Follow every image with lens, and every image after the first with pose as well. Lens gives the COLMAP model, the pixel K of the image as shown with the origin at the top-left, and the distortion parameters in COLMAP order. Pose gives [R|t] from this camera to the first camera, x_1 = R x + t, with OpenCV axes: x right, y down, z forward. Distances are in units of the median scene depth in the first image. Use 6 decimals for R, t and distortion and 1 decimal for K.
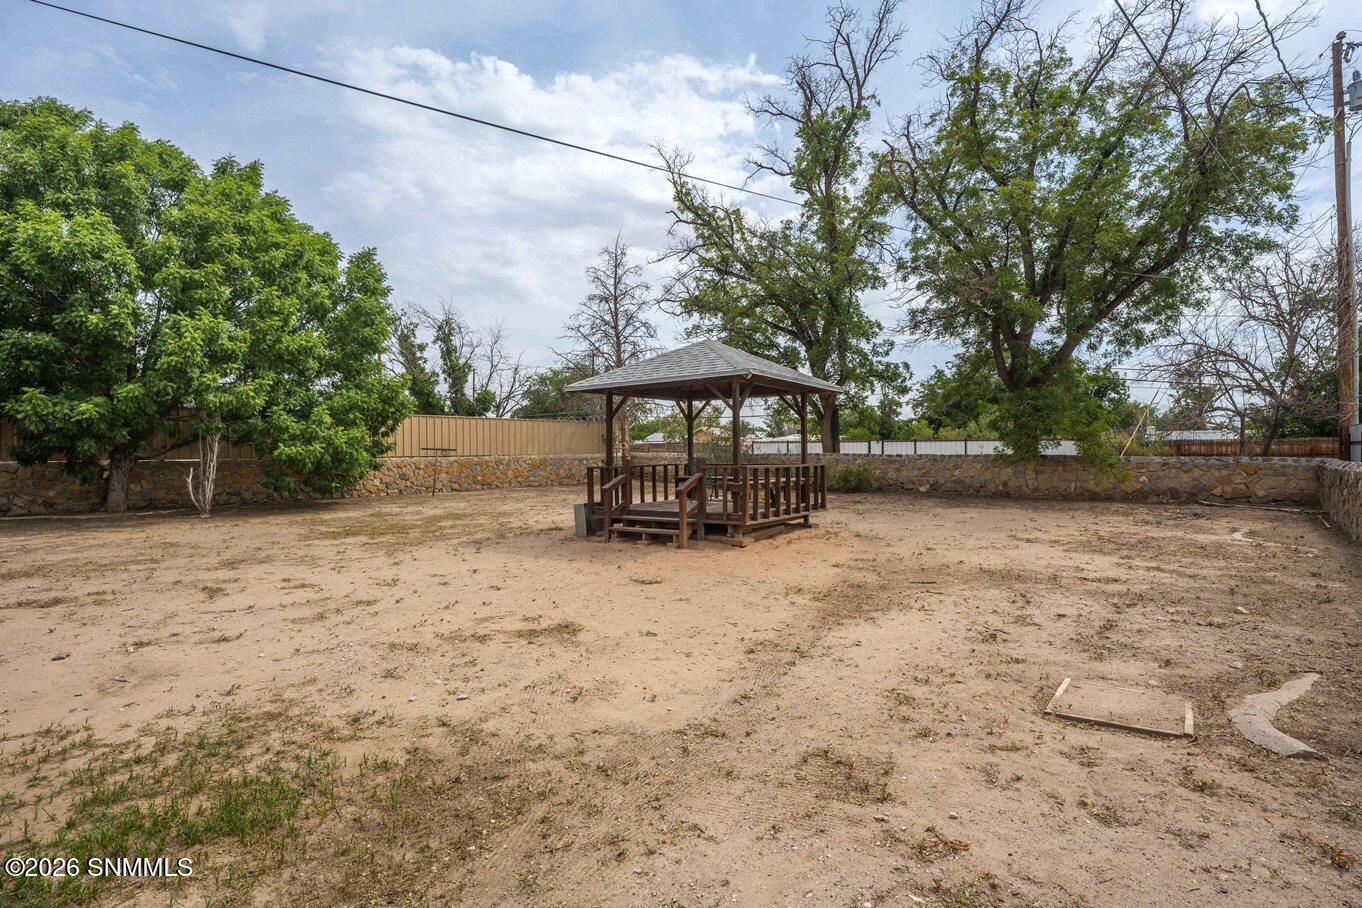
lens RADIAL K [[646.7, 0, 676.3], [0, 646.7, 452.8], [0, 0, 1]] dist [-0.015916, 0.003944]
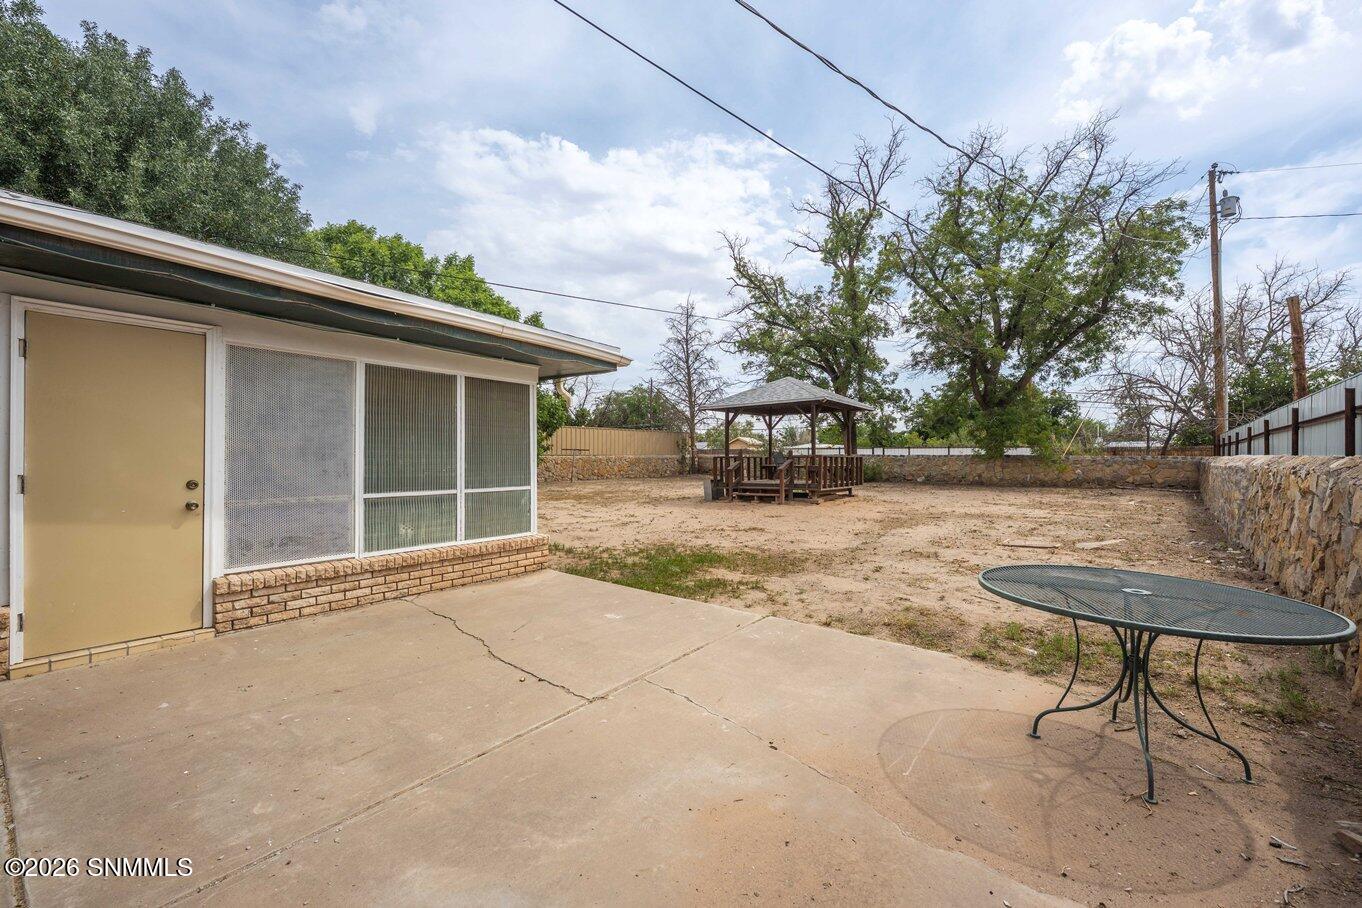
lens RADIAL K [[547.9, 0, 681.0], [0, 547.9, 451.8], [0, 0, 1]] dist [-0.001531, -0.001566]
pose [[0.999525, 0.004290, -0.030514, -0.094386], [-0.004775, 0.999863, -0.015856, 0.016252], [0.030442, 0.015995, 0.999409, -0.192845]]
